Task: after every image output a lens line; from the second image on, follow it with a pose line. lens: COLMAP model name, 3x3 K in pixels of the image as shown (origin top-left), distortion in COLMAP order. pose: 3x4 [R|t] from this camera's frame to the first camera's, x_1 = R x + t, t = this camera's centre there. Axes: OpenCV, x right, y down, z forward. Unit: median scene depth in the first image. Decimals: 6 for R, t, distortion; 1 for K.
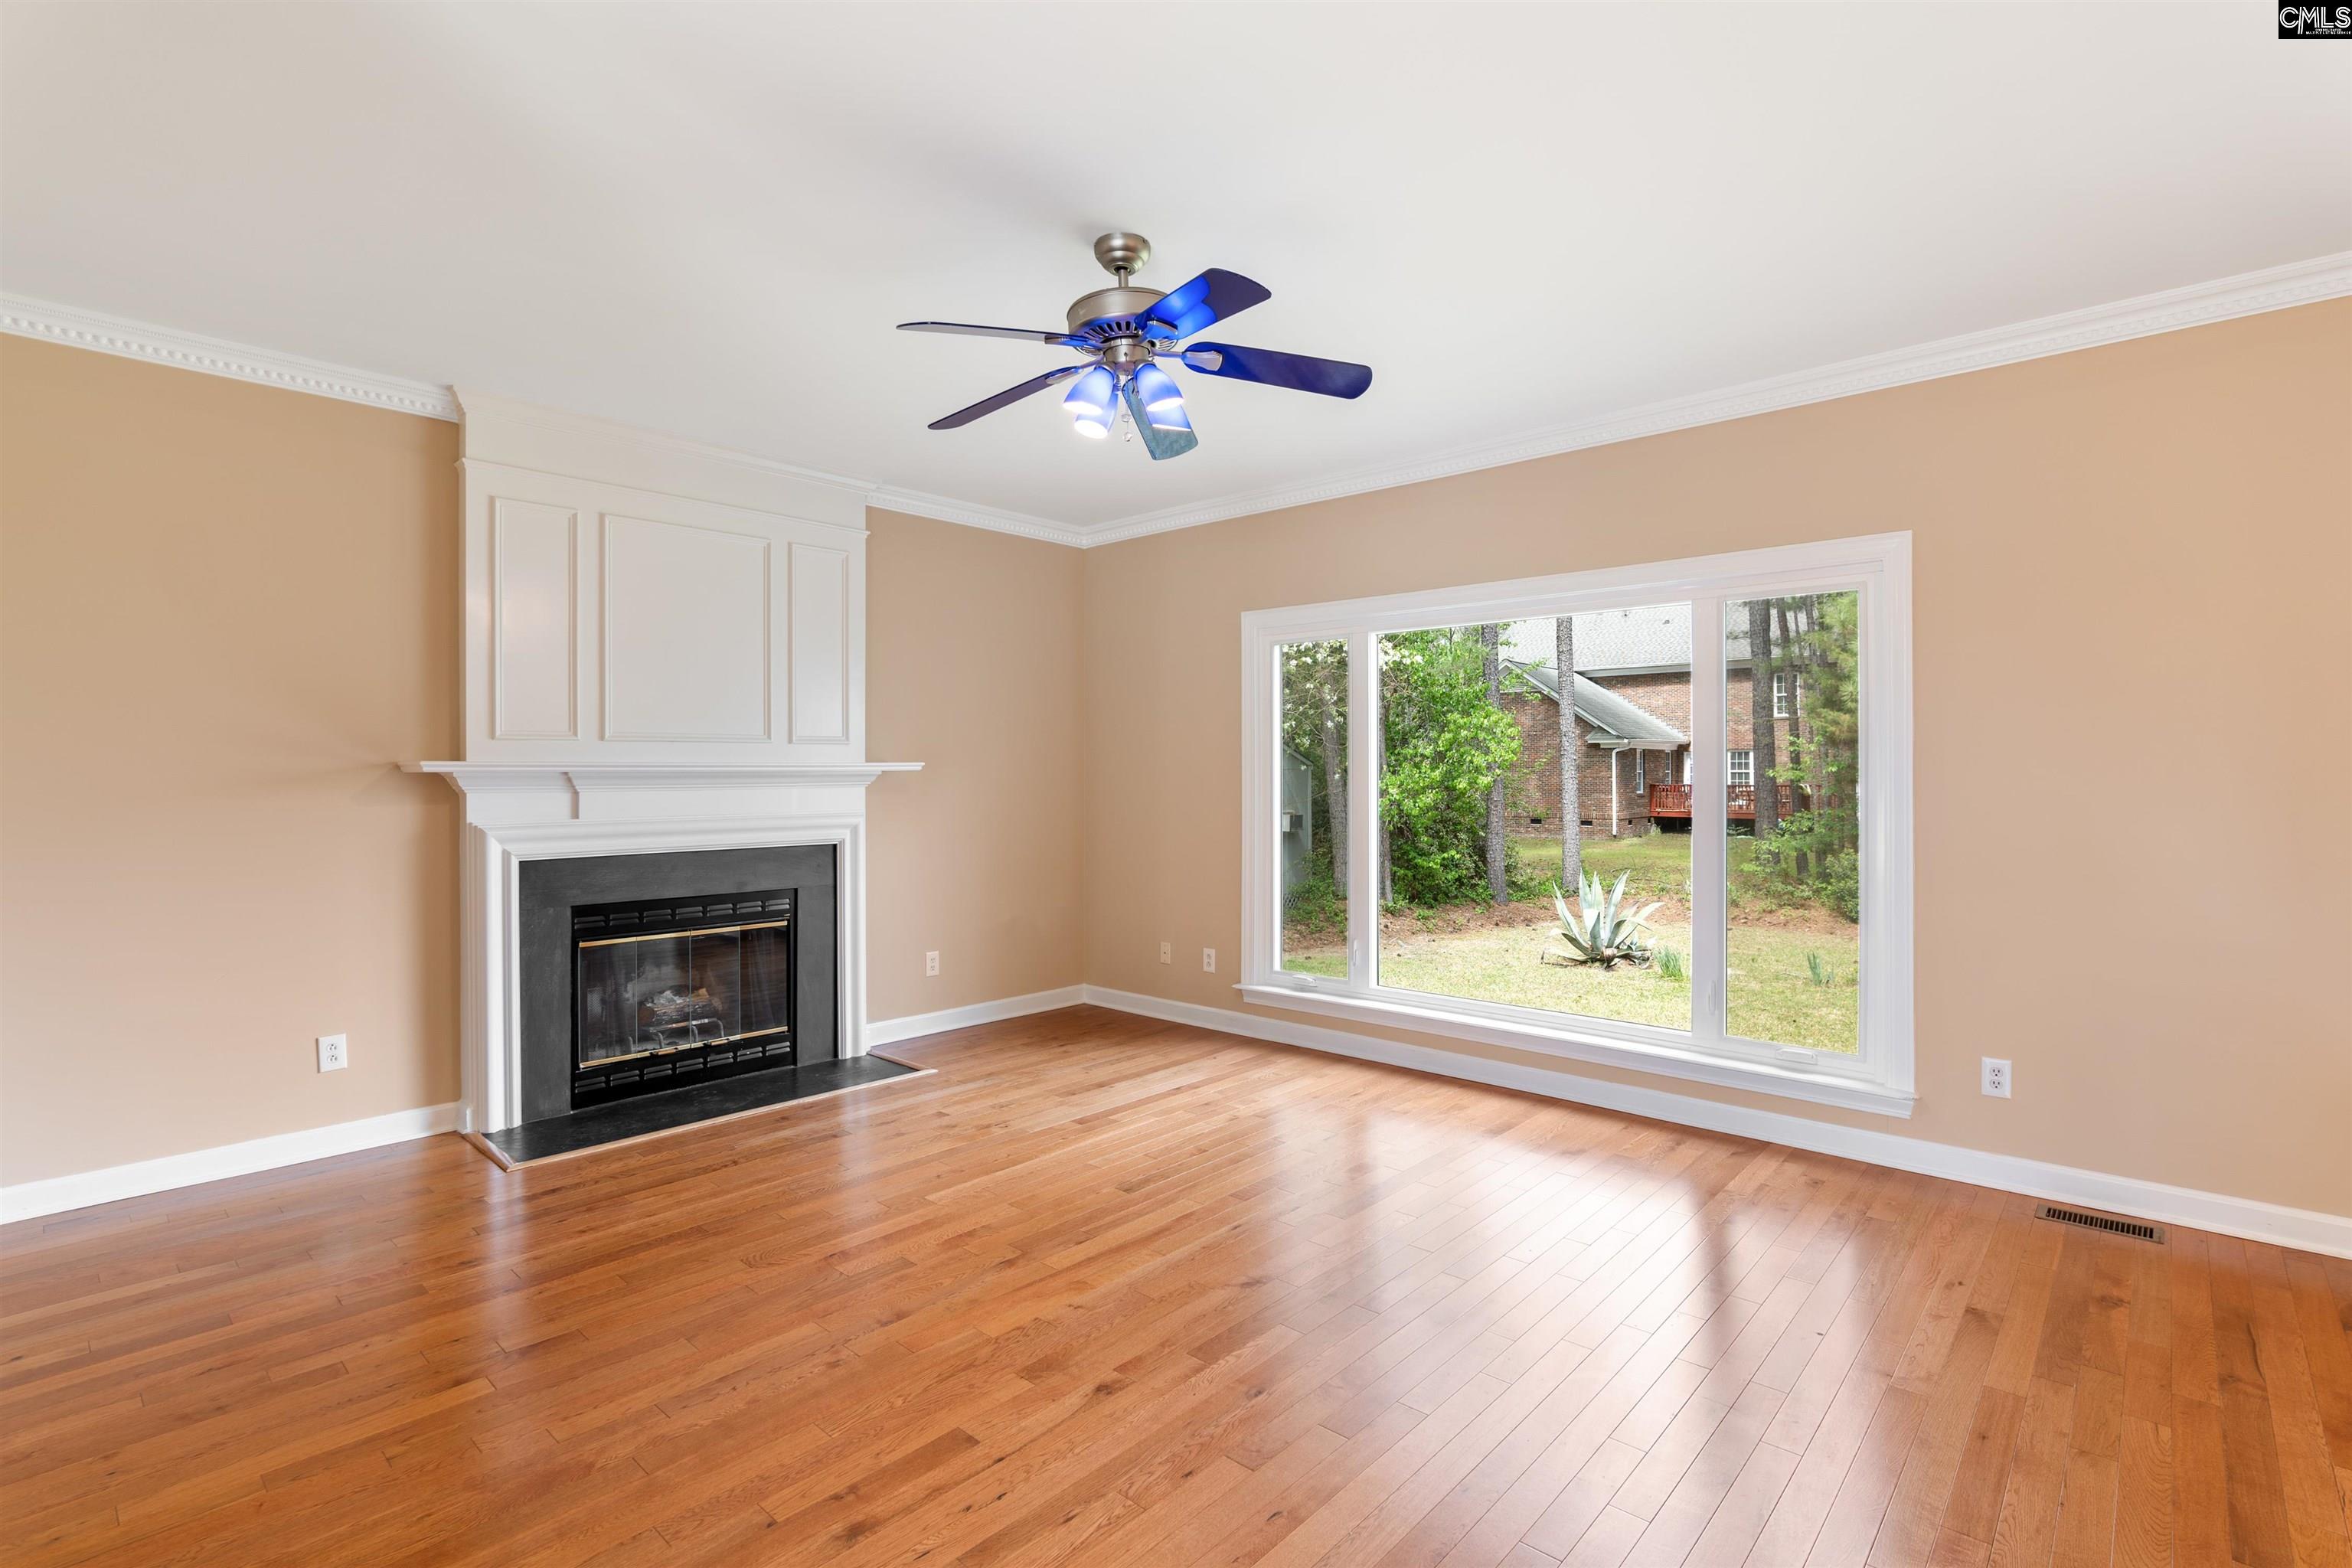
lens RADIAL K [[1108.9, 0, 1185.5], [0, 1108.9, 798.6], [0, 0, 1]] dist [-0.002842, 0.000533]
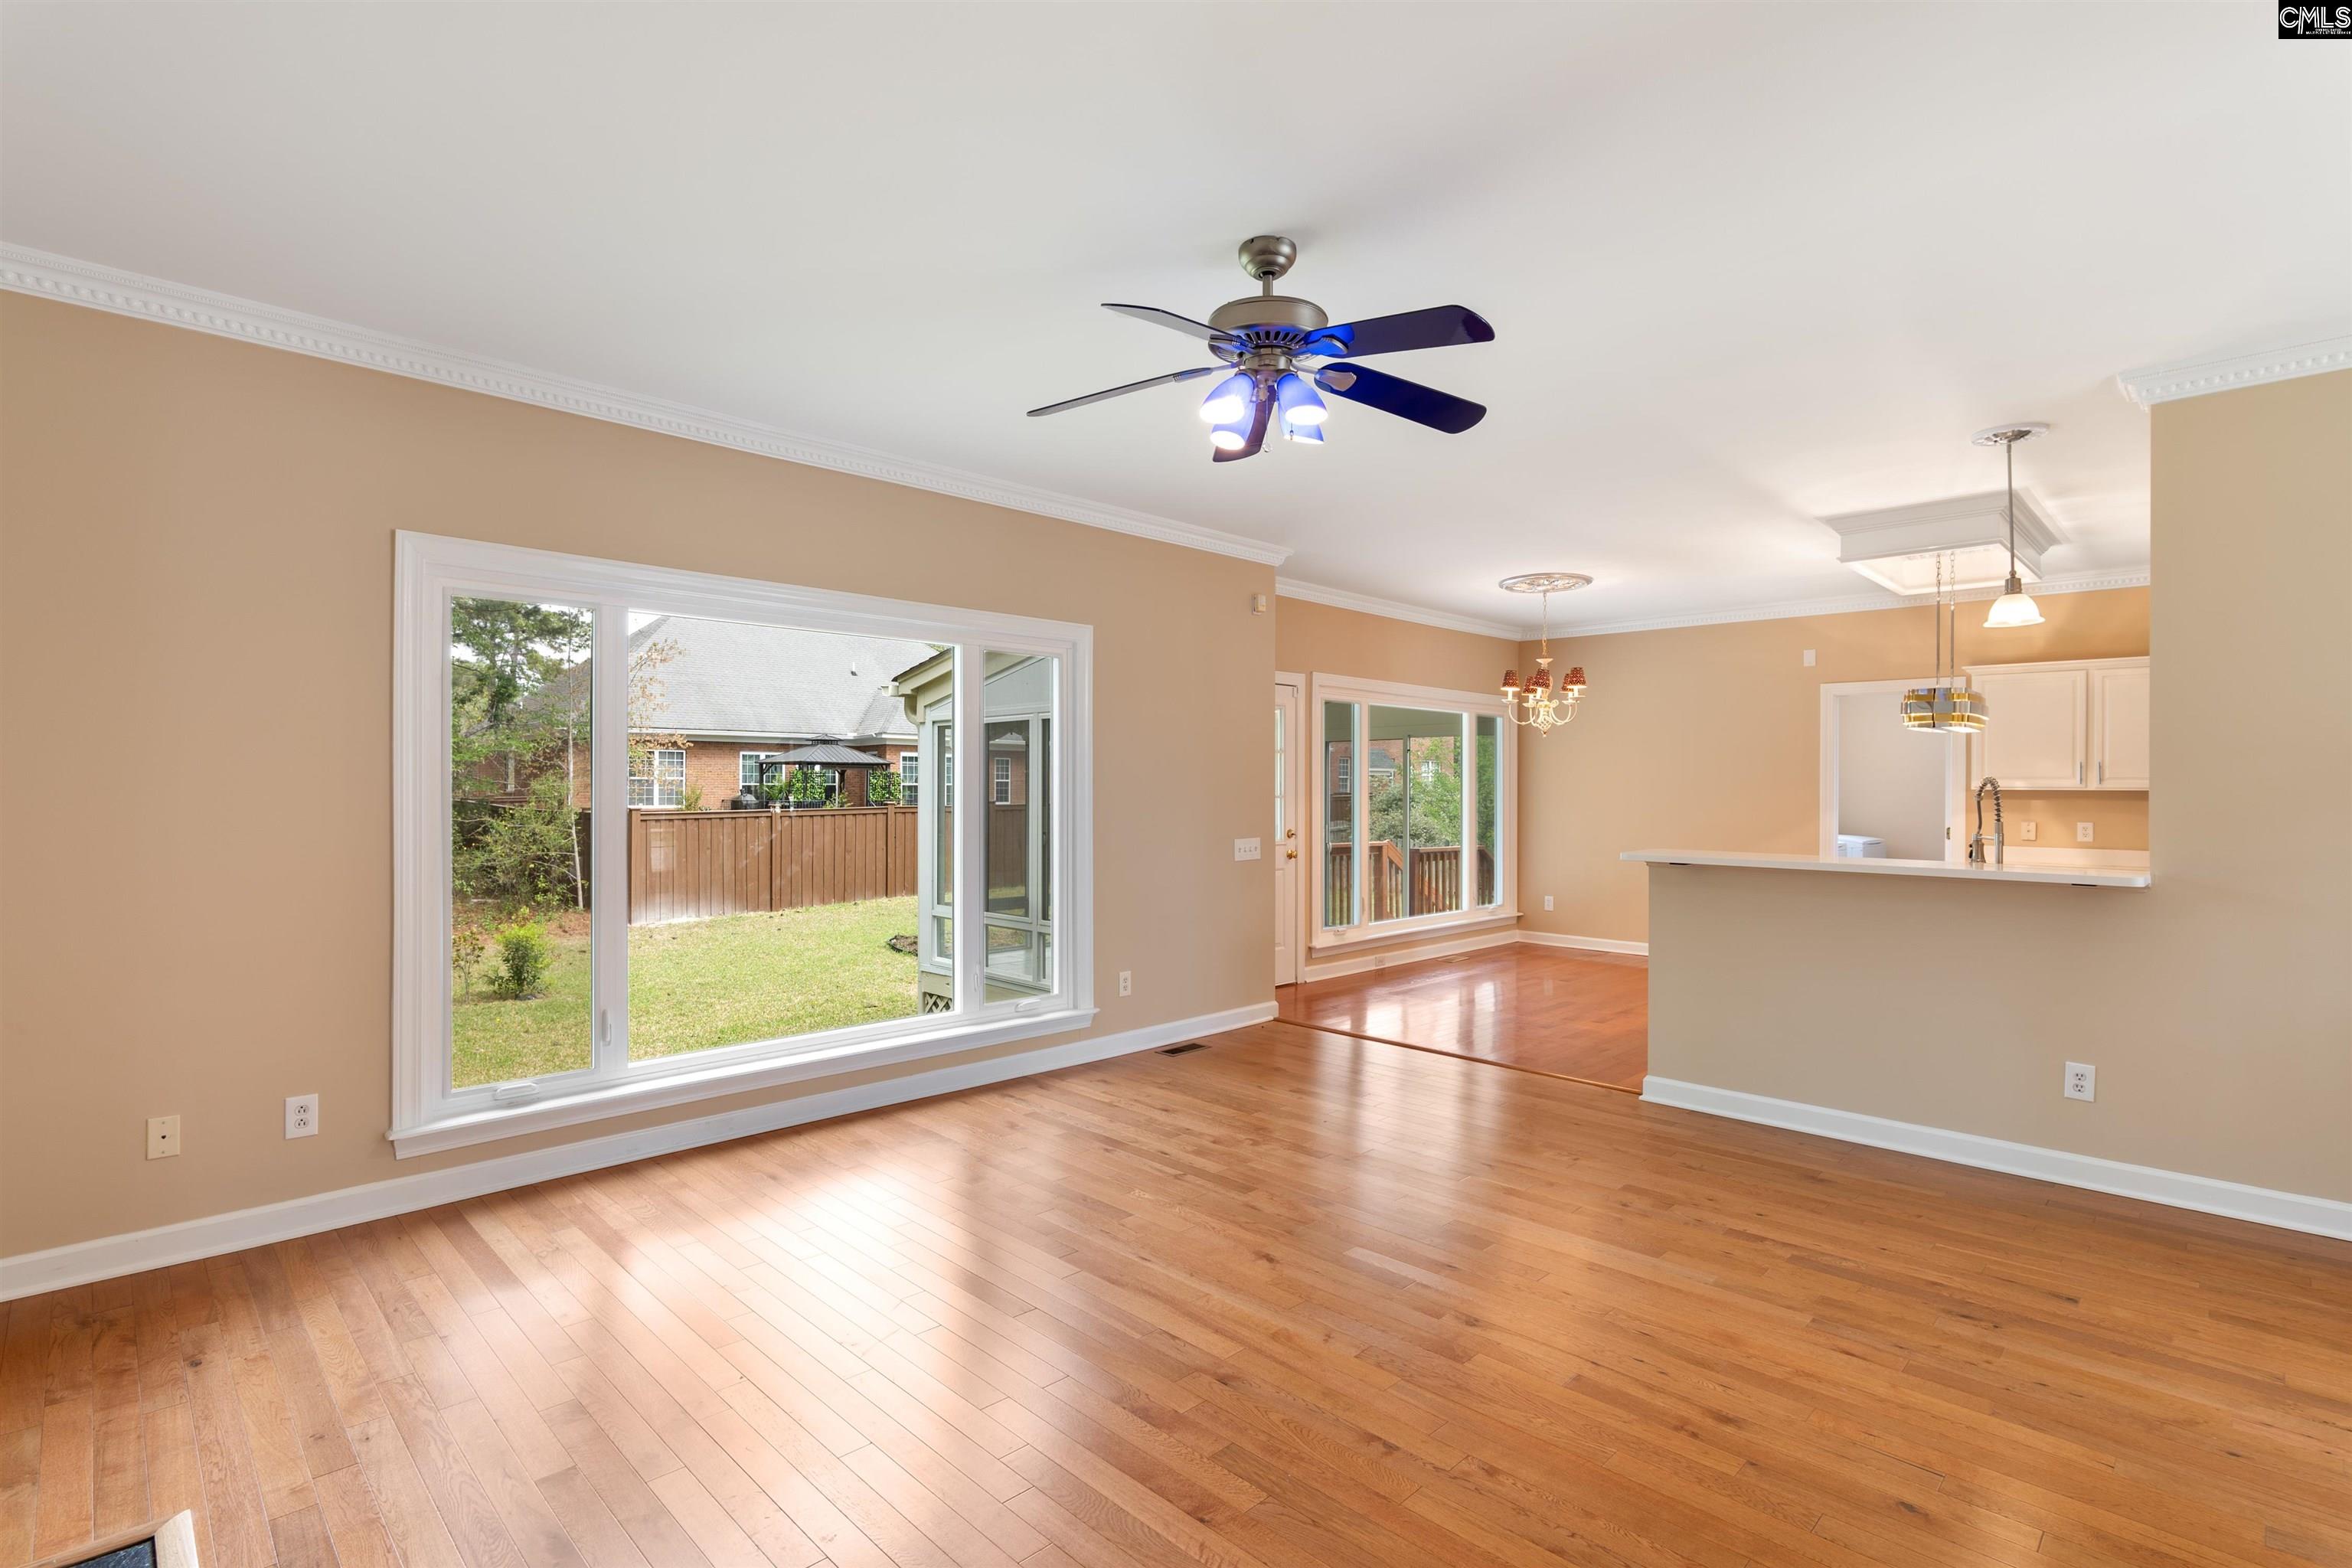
lens RADIAL K [[1108.9, 0, 1185.5], [0, 1108.9, 798.6], [0, 0, 1]] dist [-0.002842, 0.000533]
pose [[0.037992, -0.003766, 0.999271, -0.979715], [0.017689, 0.999839, 0.003096, -0.017975], [-0.999121, 0.017558, 0.038053, 0.984826]]
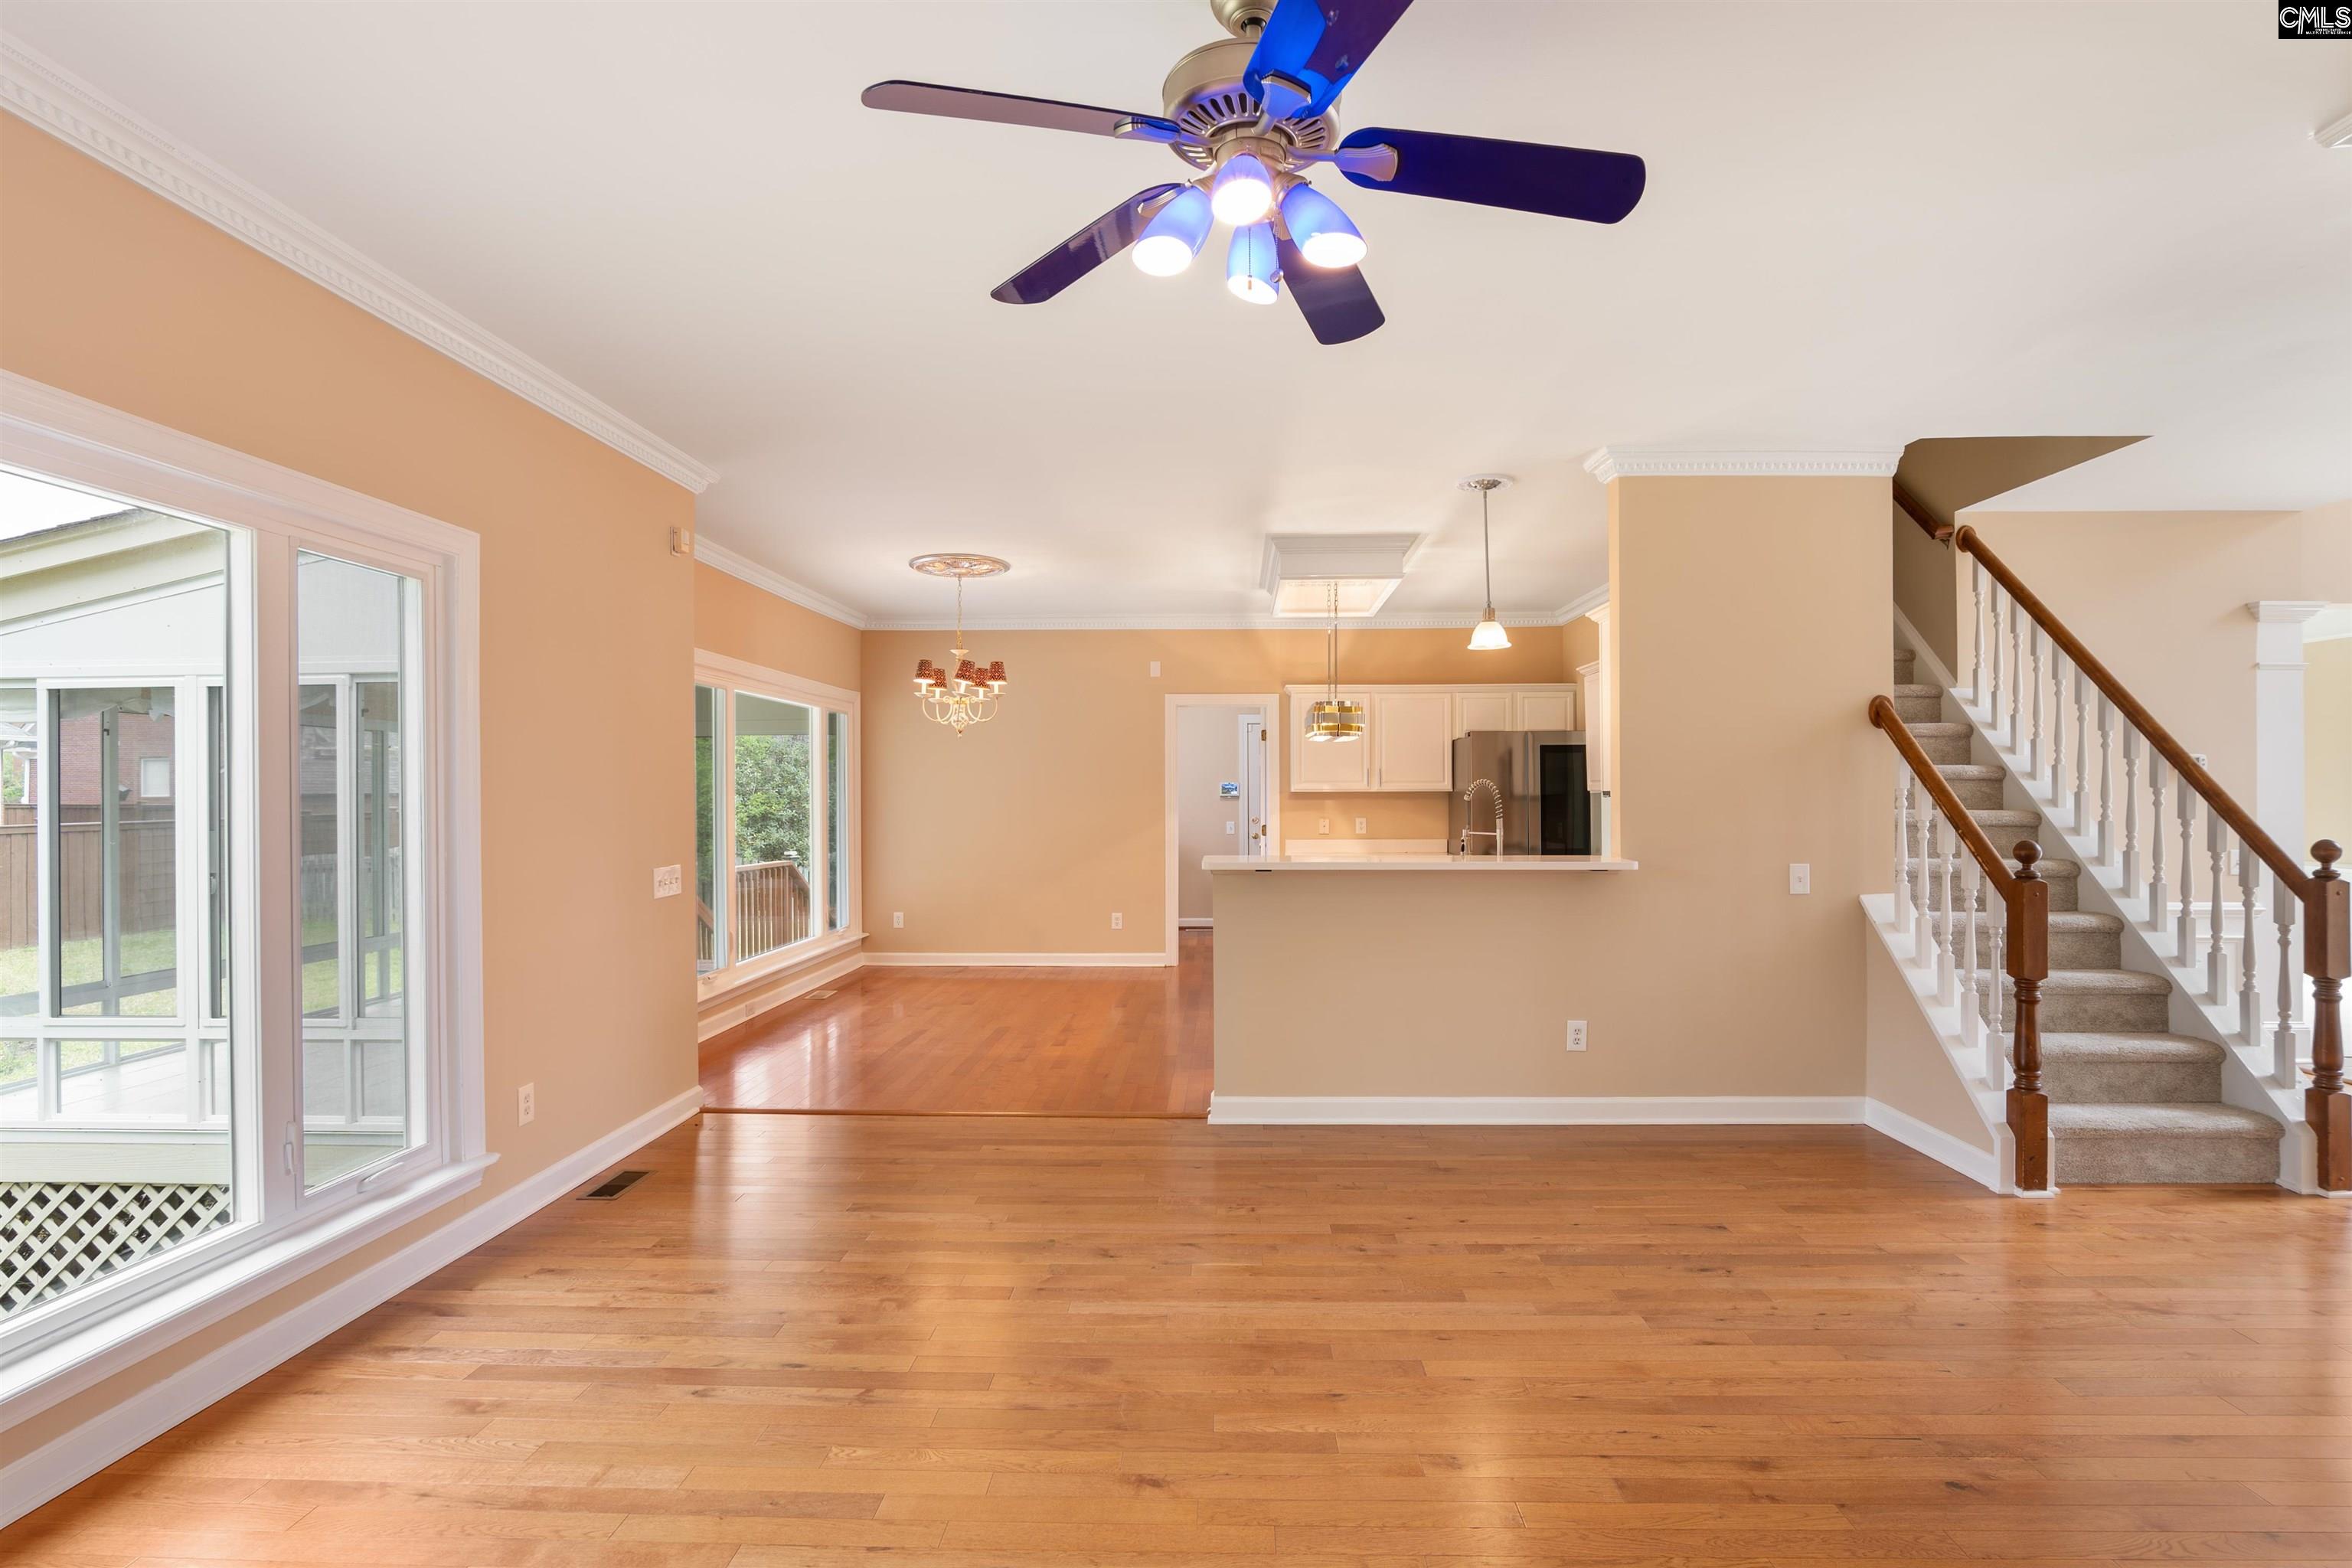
lens RADIAL K [[1122.9, 0, 1202.2], [0, 1122.9, 794.1], [0, 0, 1]] dist [-0.012967, 0.000689]
pose [[-0.654175, 0.008637, 0.756294, -0.507737], [0.024955, 0.999637, 0.010169, -0.028832], [-0.755932, 0.025525, -0.654153, 1.384101]]
